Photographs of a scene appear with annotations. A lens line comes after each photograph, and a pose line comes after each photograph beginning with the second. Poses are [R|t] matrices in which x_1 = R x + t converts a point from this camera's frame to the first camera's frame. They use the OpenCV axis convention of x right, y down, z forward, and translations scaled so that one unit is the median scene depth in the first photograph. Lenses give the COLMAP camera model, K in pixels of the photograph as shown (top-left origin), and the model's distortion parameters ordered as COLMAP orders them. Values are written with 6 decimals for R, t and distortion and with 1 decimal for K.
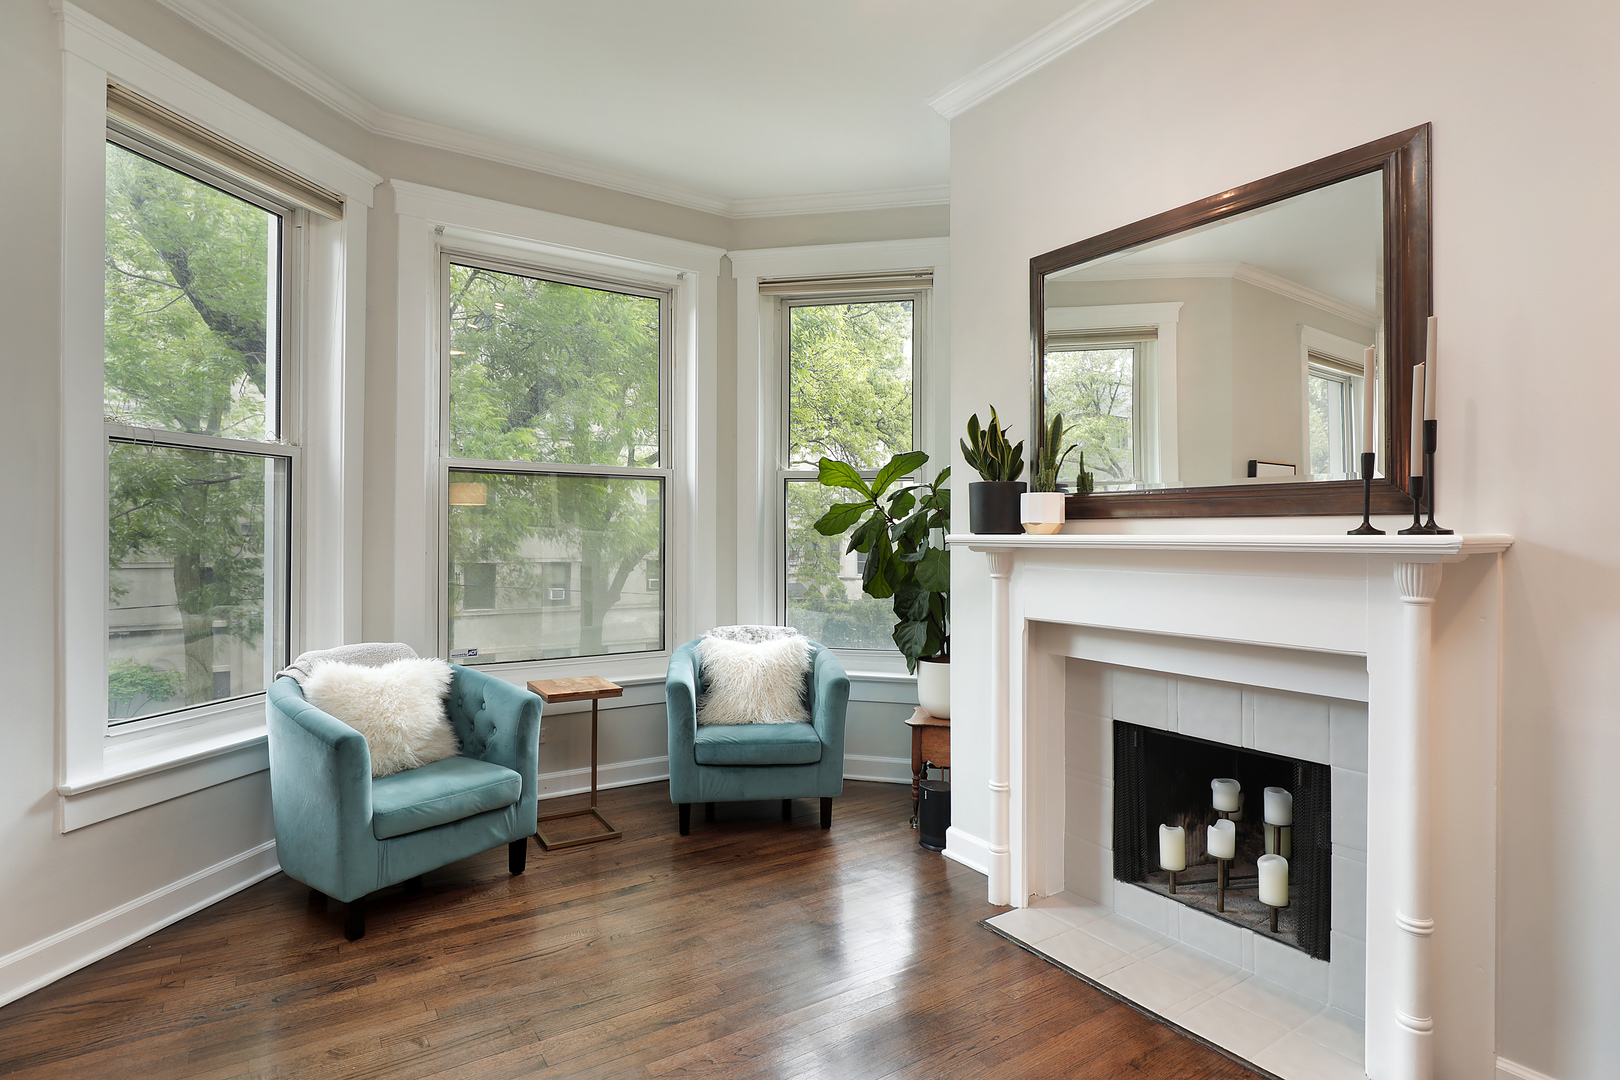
lens RADIAL K [[846.0, 0, 850.7], [0, 846.0, 531.8], [0, 0, 1]] dist [-0.013600, 0.000609]
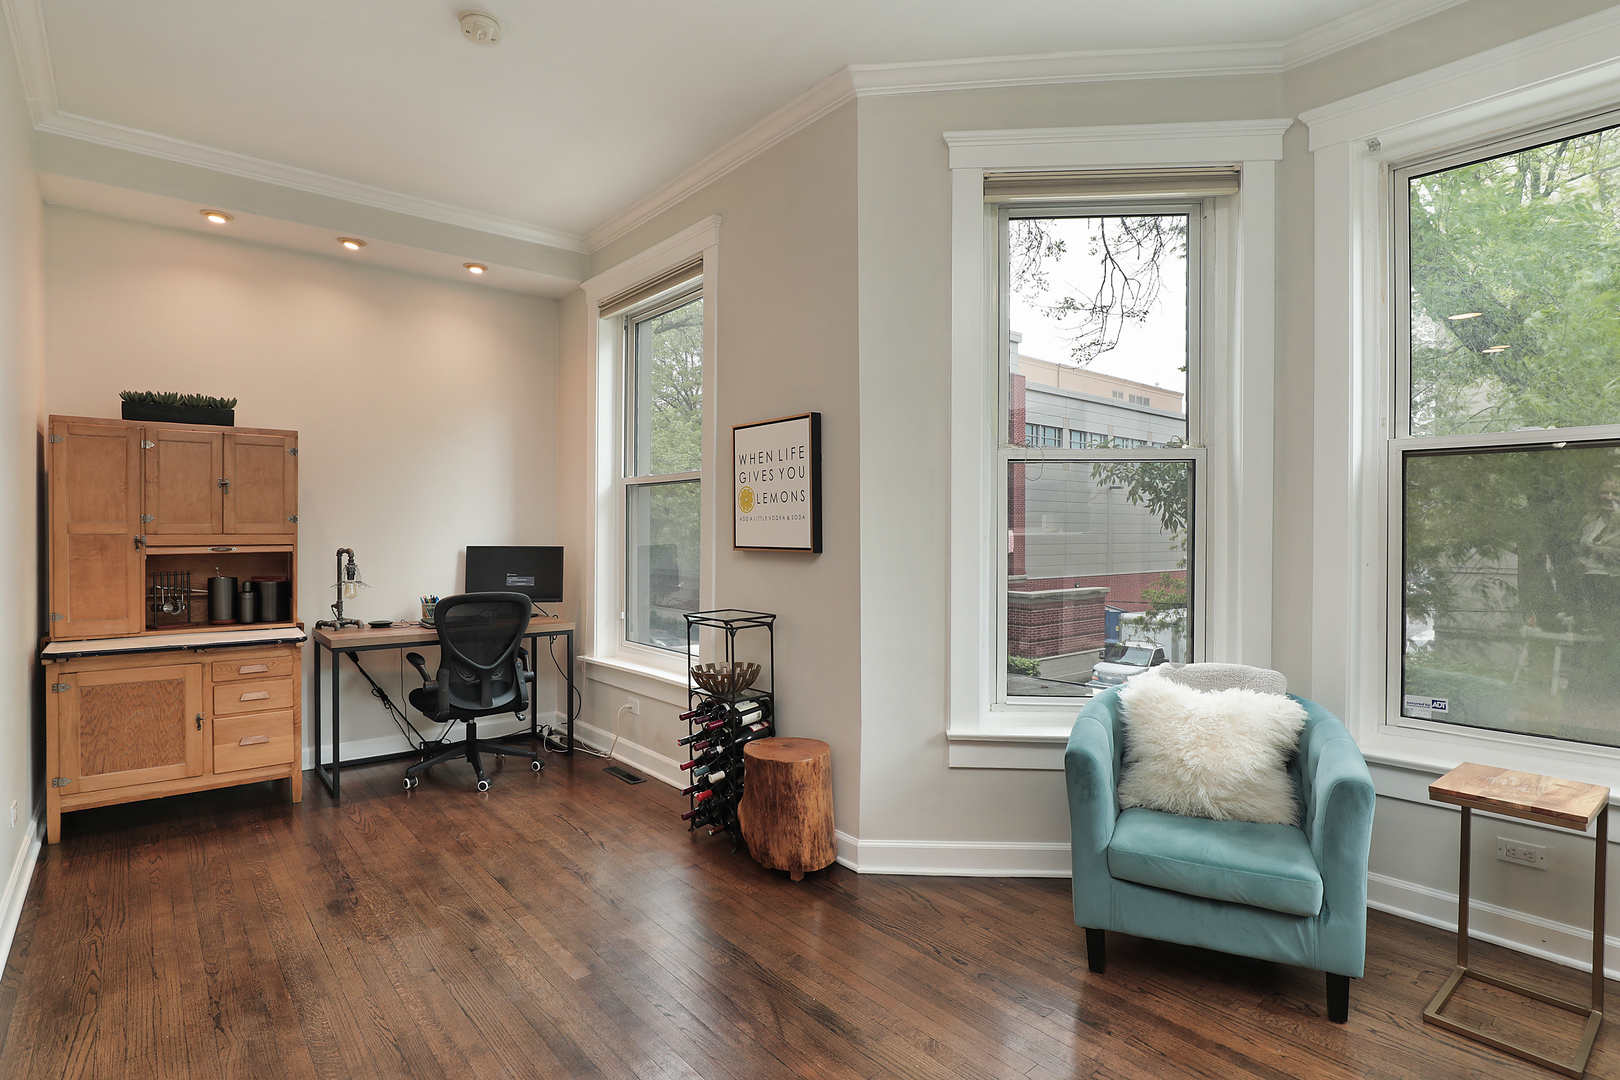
lens RADIAL K [[814.2, 0, 806.5], [0, 814.2, 538.1], [0, 0, 1]] dist [-0.035676, -0.002937]
pose [[0.081655, 0.000805, -0.996660, 0.243589], [0.003348, 0.999994, 0.001082, -0.000588], [0.996655, -0.003425, 0.081652, 0.535707]]
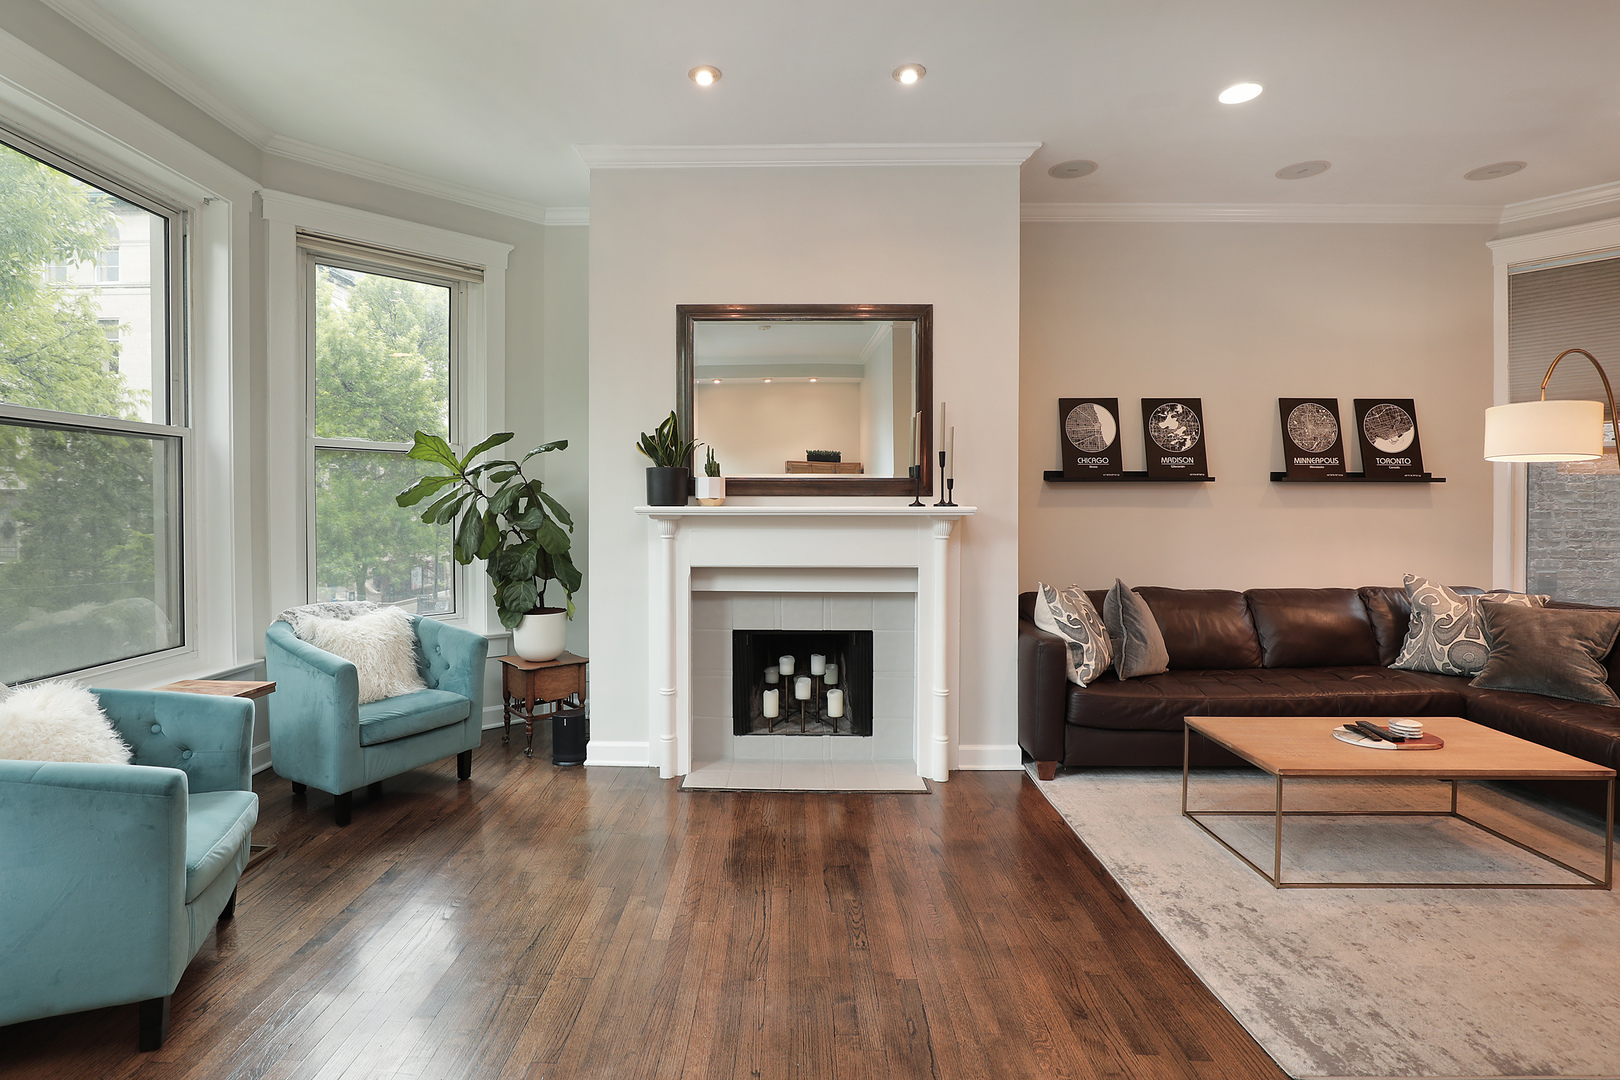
lens RADIAL K [[762.5, 0, 771.9], [0, 762.5, 515.3], [0, 0, 1]] dist [-0.013502, 0.000943]
pose [[0.596409, -0.014912, 0.802543, -0.696592], [-0.001957, 0.999797, 0.020031, -0.007239], [-0.802679, -0.013517, 0.596259, 0.137089]]
